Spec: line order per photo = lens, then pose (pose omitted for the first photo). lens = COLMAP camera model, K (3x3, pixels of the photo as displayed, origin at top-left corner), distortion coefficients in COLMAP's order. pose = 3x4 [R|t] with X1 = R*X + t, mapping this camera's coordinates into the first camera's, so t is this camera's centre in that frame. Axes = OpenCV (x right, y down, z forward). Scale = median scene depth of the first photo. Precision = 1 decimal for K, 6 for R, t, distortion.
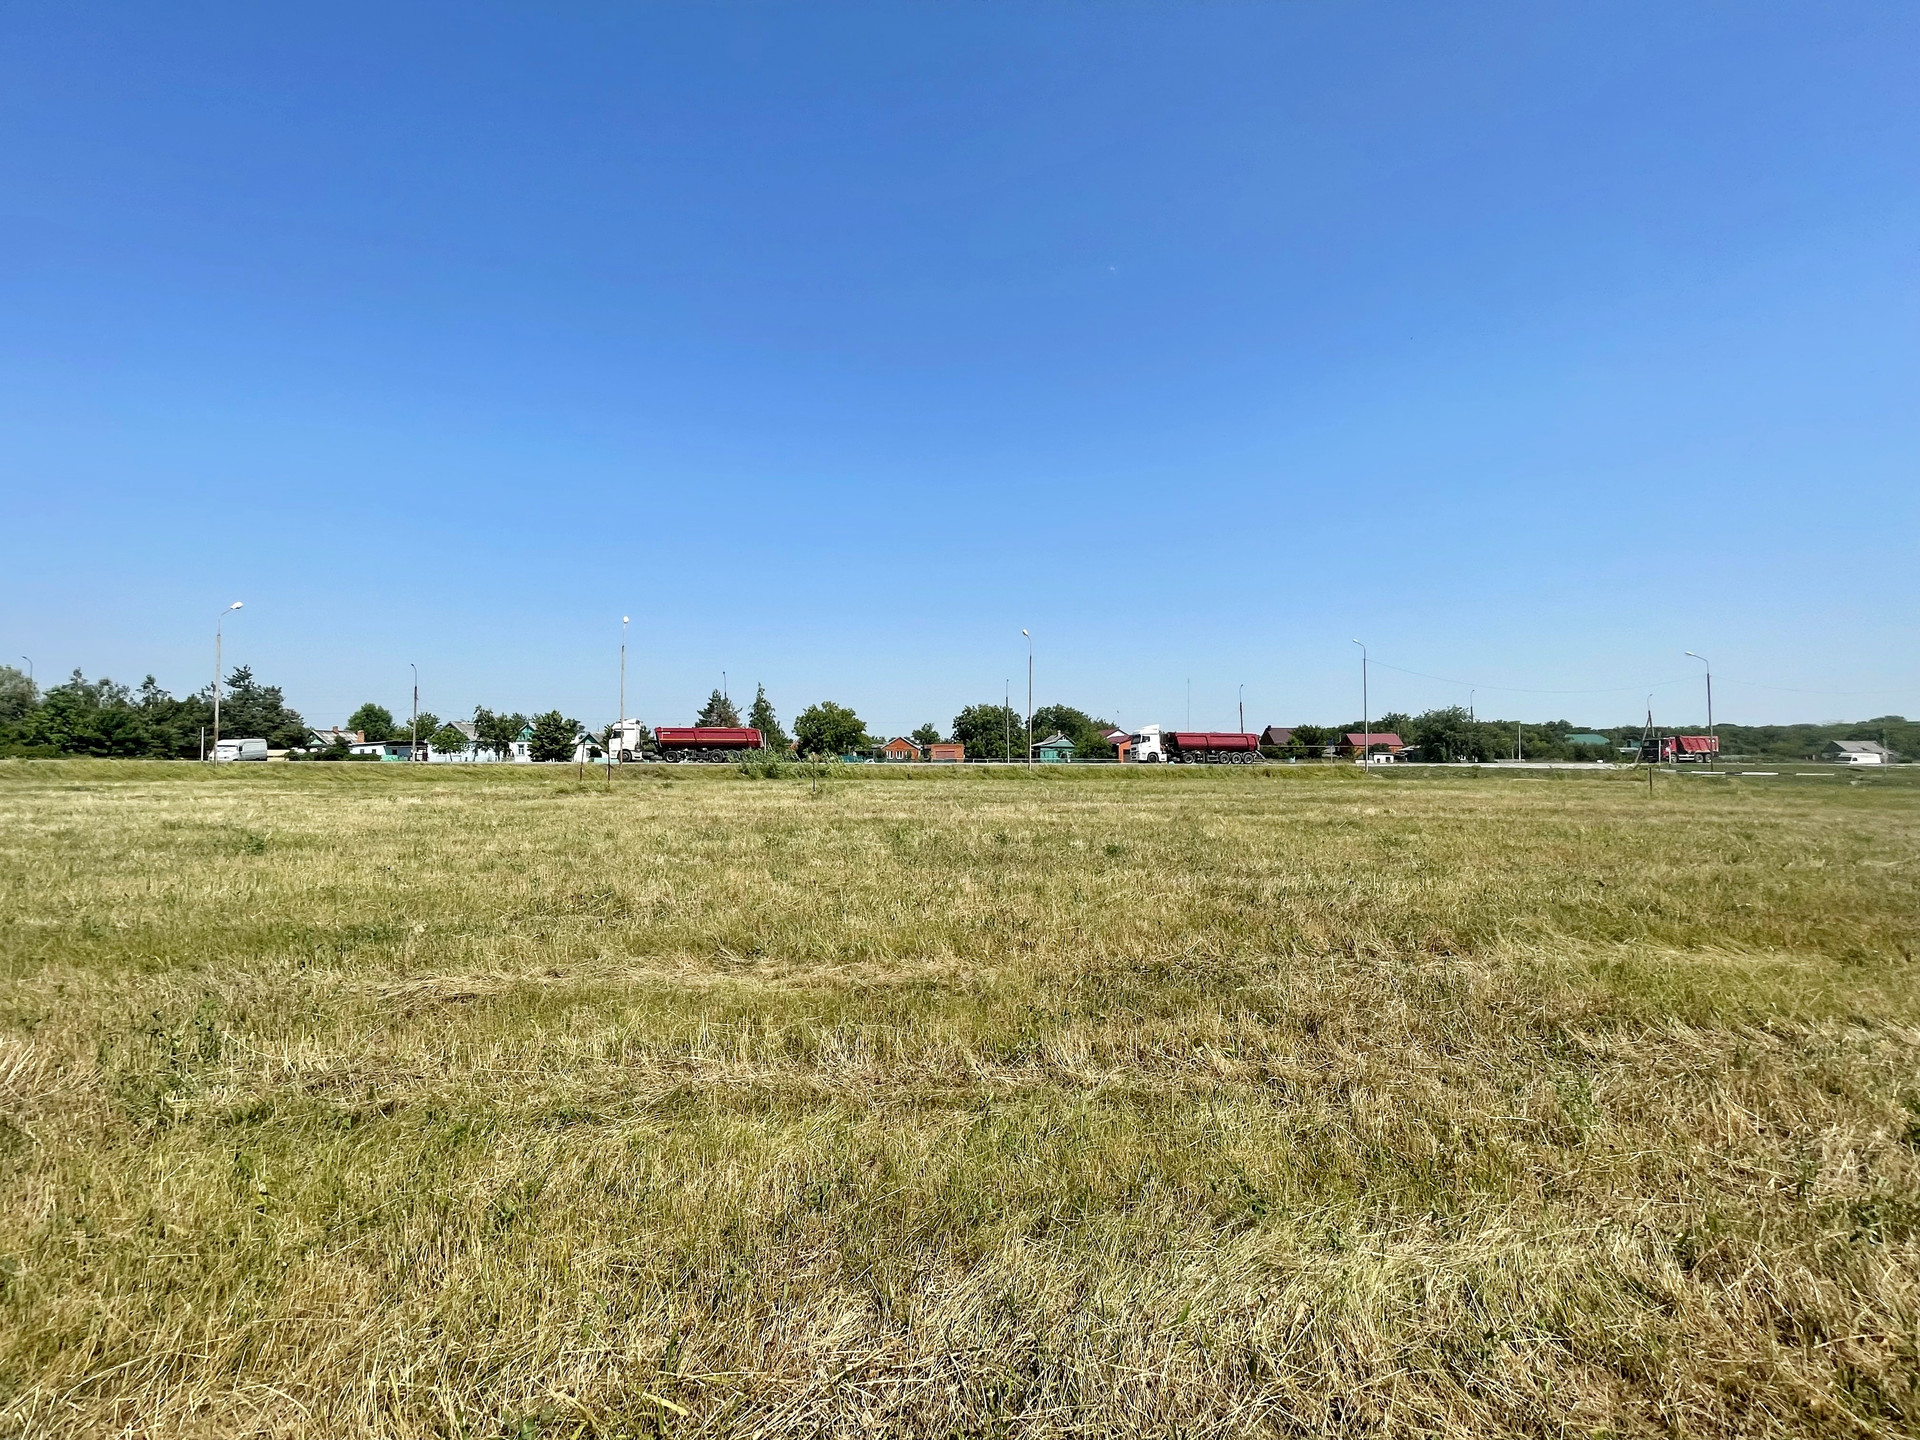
lens RADIAL K [[774.1, 0, 951.0], [0, 774.1, 732.0], [0, 0, 1]] dist [0.001460, -0.000338]
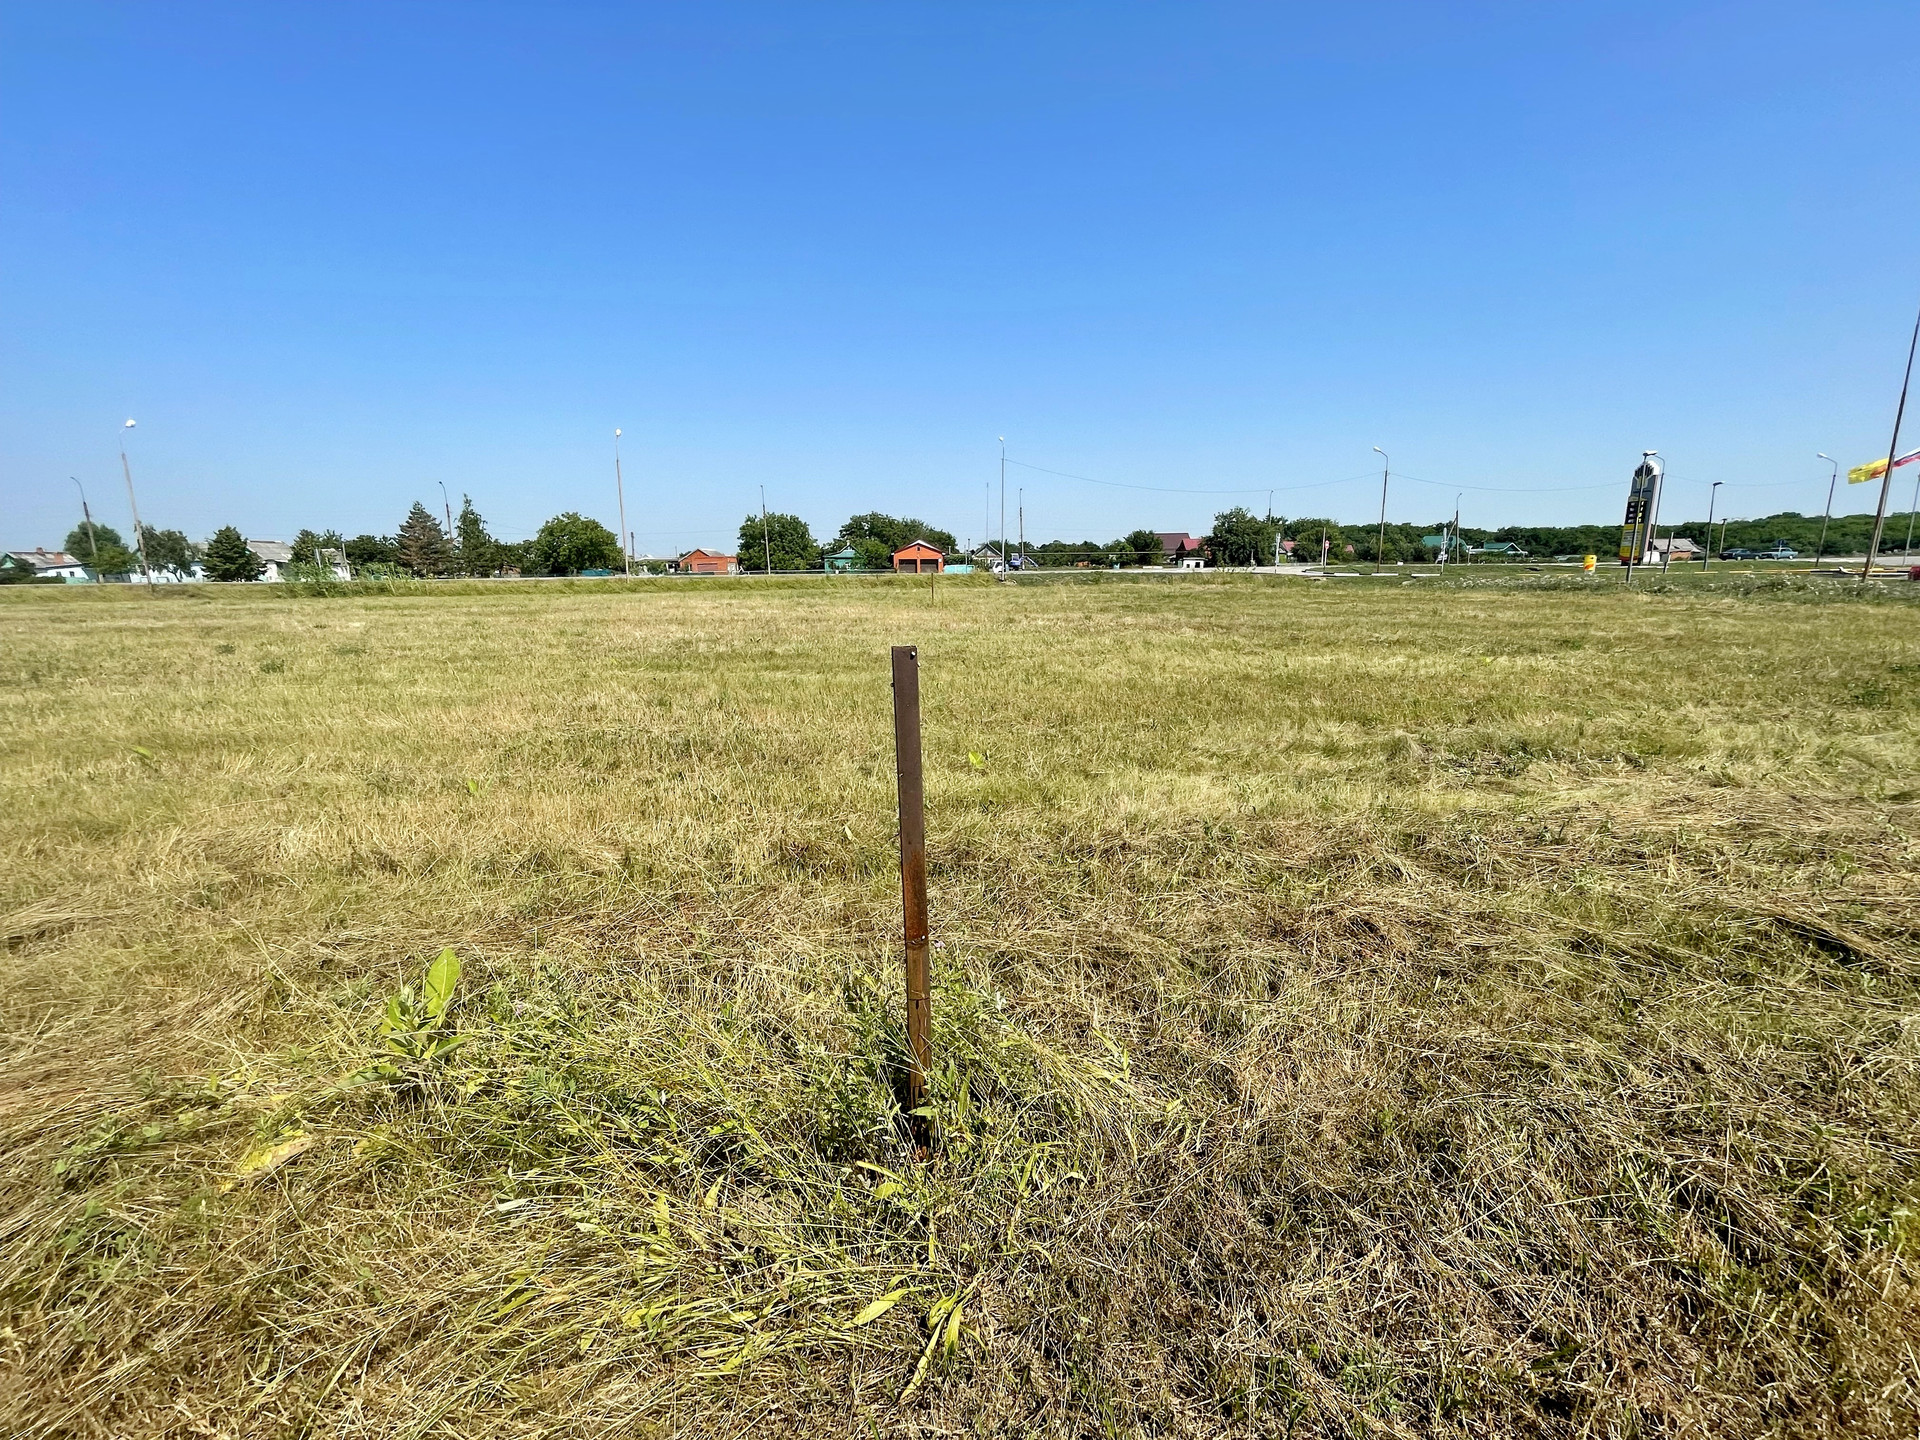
lens RADIAL K [[774.1, 0, 969.1], [0, 774.1, 721.1], [0, 0, 1]] dist [0.001460, -0.000338]
pose [[0.999334, -0.020634, 0.030107, 0.337507], [0.013234, 0.973579, 0.227968, 0.000343], [-0.034015, -0.227418, 0.973203, -0.013826]]
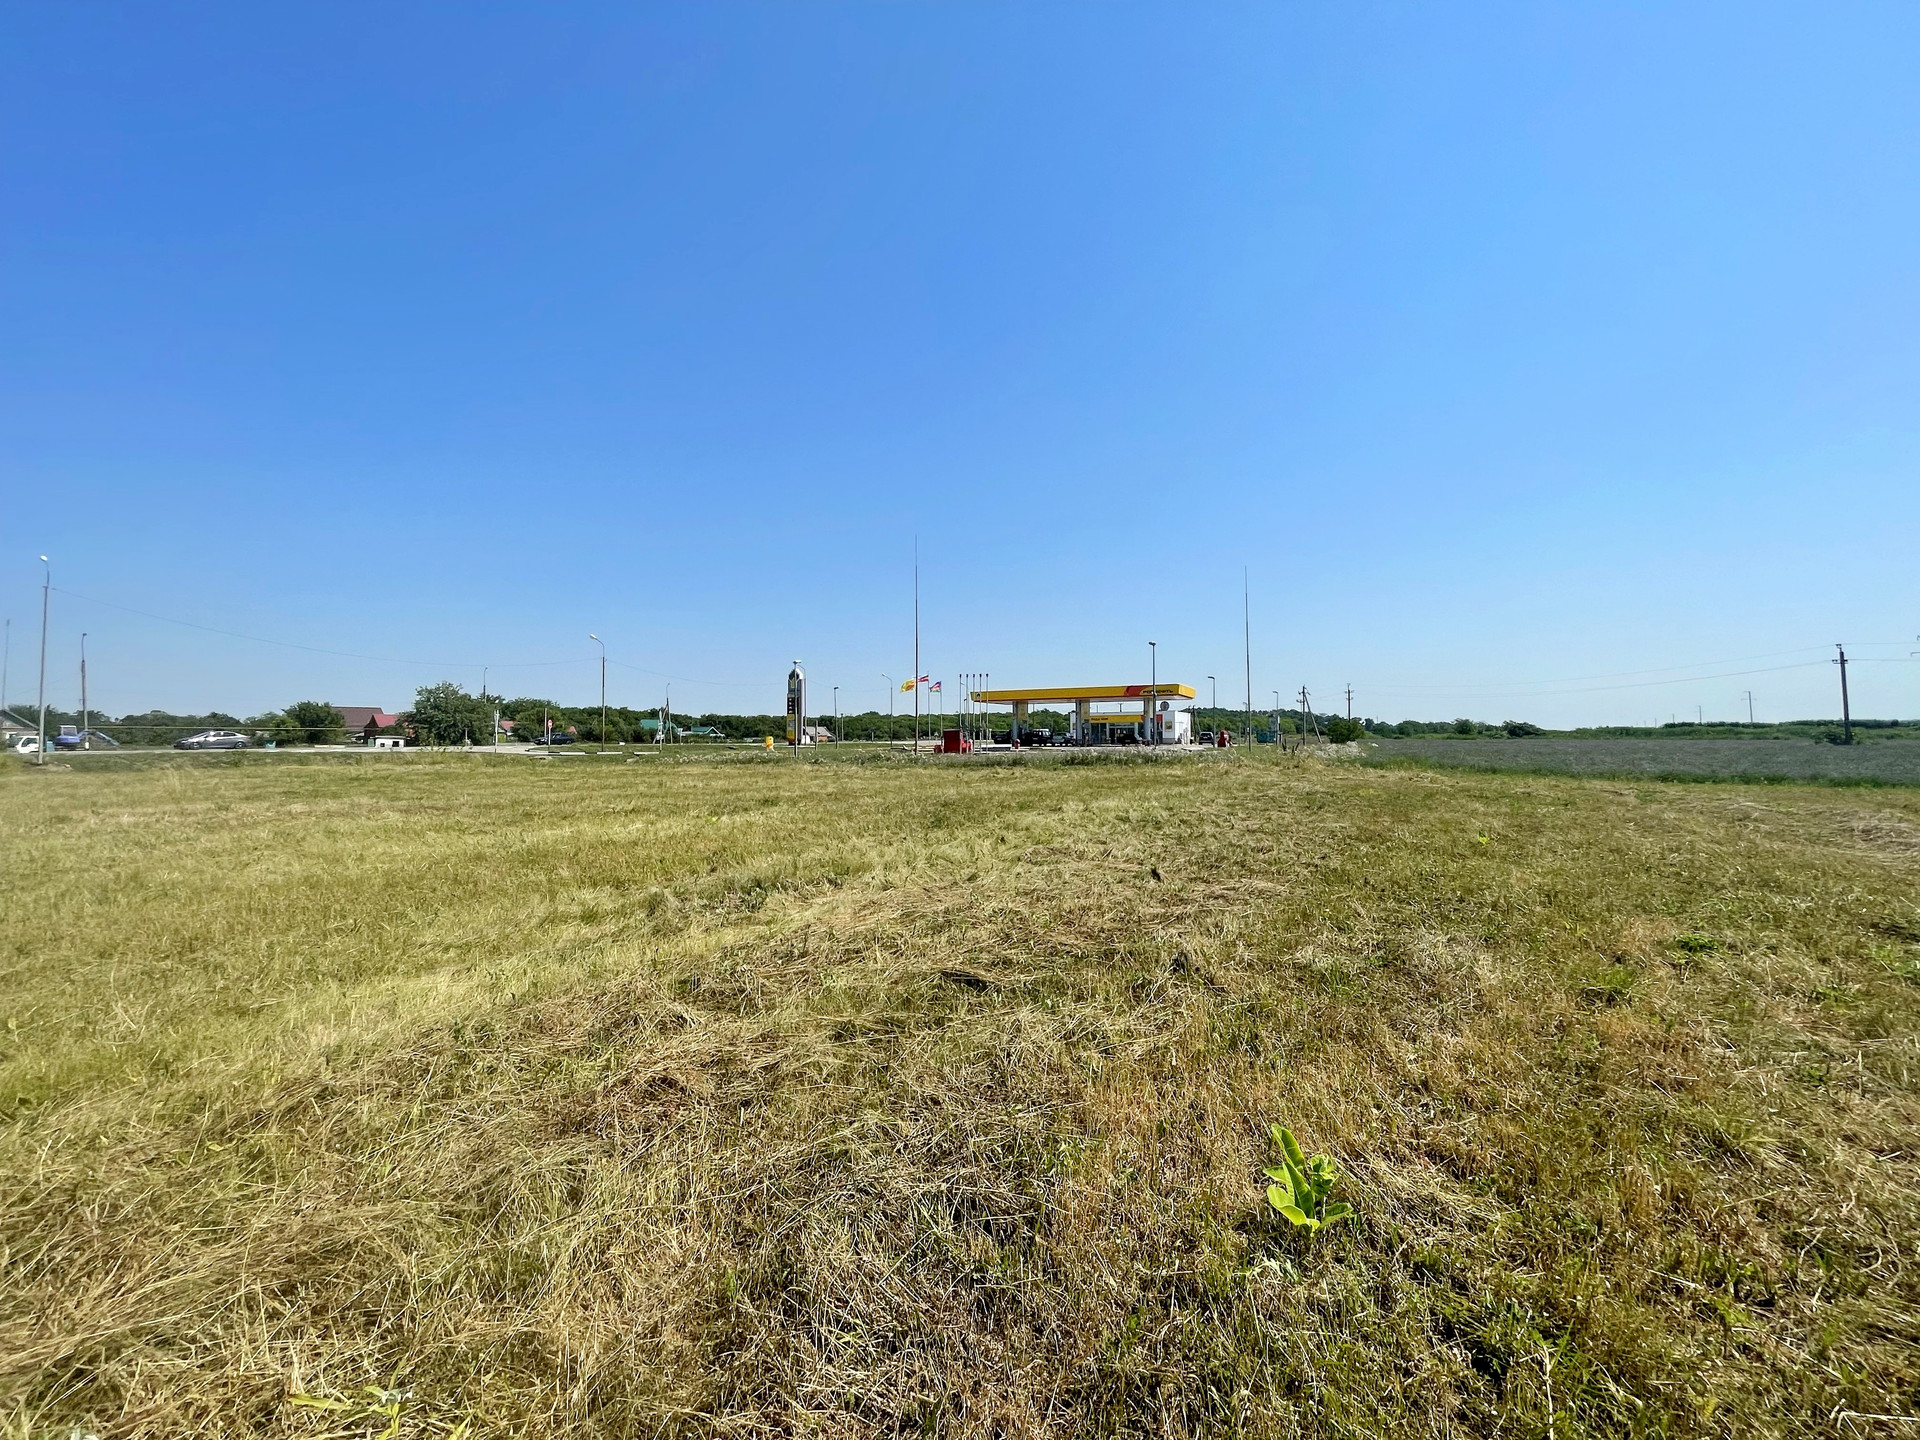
lens RADIAL K [[774.1, 0, 964.5], [0, 774.1, 720.1], [0, 0, 1]] dist [0.001460, -0.000338]
pose [[0.581640, 0.014810, 0.813312, 0.336706], [-0.017873, 0.999826, -0.005425, 0.003602], [-0.813250, -0.011381, 0.581803, -0.009804]]
